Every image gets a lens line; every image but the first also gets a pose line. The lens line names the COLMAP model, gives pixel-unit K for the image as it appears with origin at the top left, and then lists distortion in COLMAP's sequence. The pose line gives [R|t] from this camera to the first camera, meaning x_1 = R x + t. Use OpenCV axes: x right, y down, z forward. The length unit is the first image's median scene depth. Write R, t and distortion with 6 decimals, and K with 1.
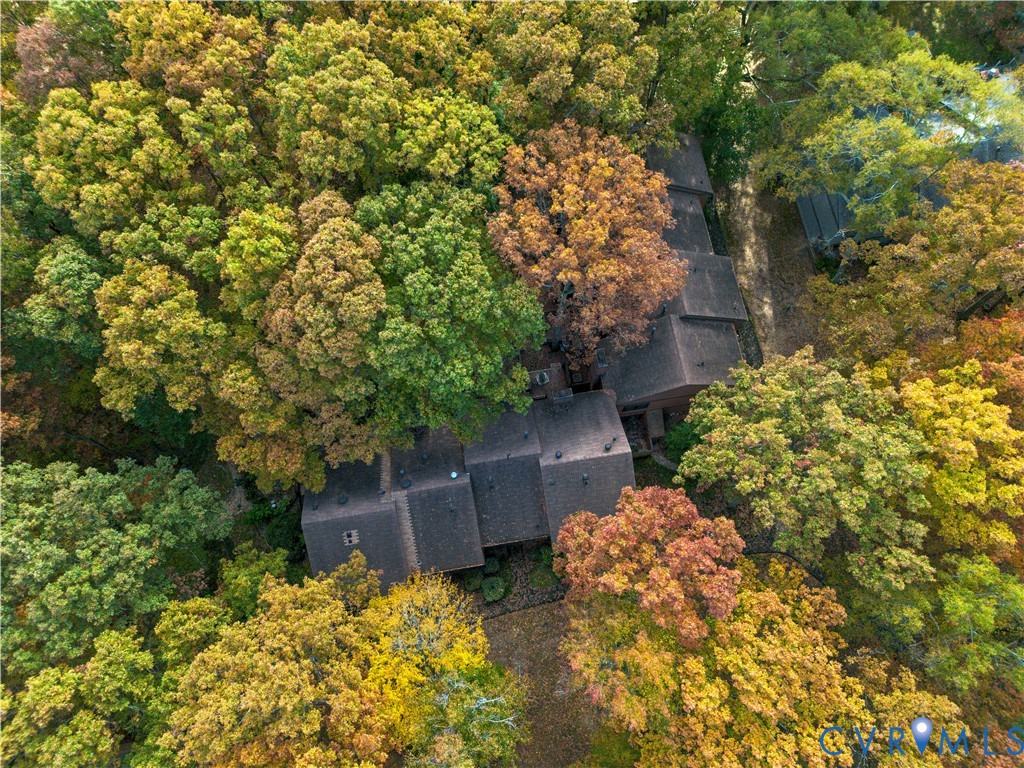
lens RADIAL K [[723.1, 0, 510.9], [0, 723.1, 386.3], [0, 0, 1]] dist [0.020099, -0.011831]
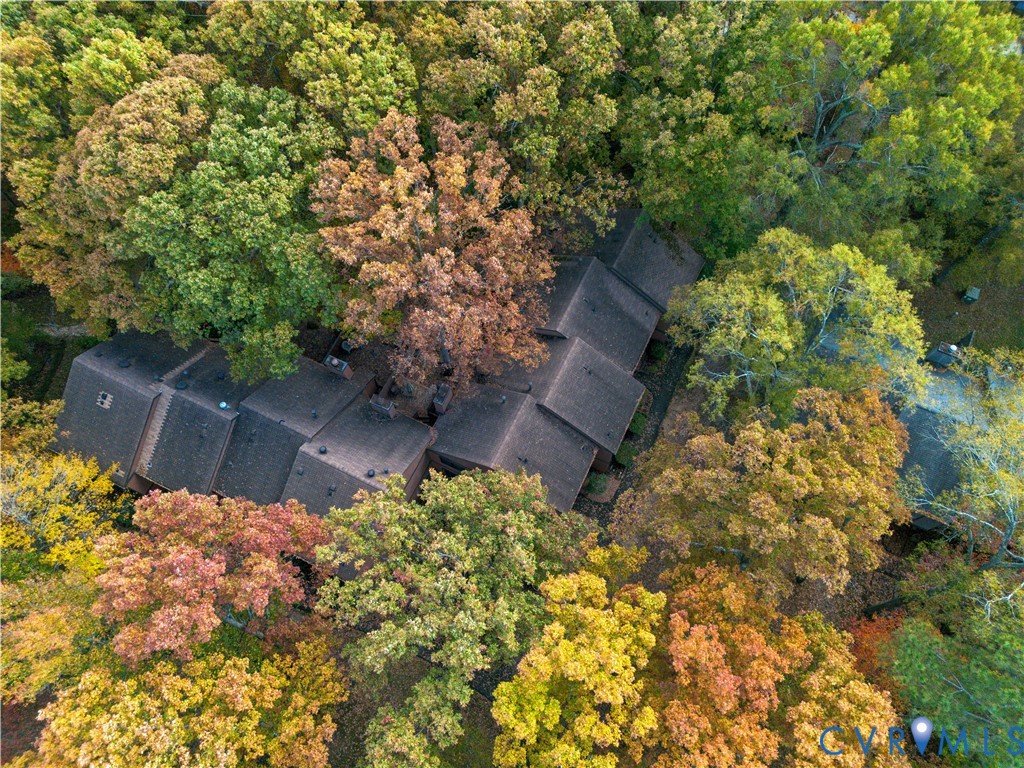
lens RADIAL K [[723.1, 0, 509.8], [0, 723.1, 384.8], [0, 0, 1]] dist [0.020099, -0.011831]
pose [[0.817391, 0.539057, -0.203199, 0.409105], [-0.553509, 0.832657, -0.017634, -0.090107], [0.159689, 0.126886, 0.978979, 0.139290]]
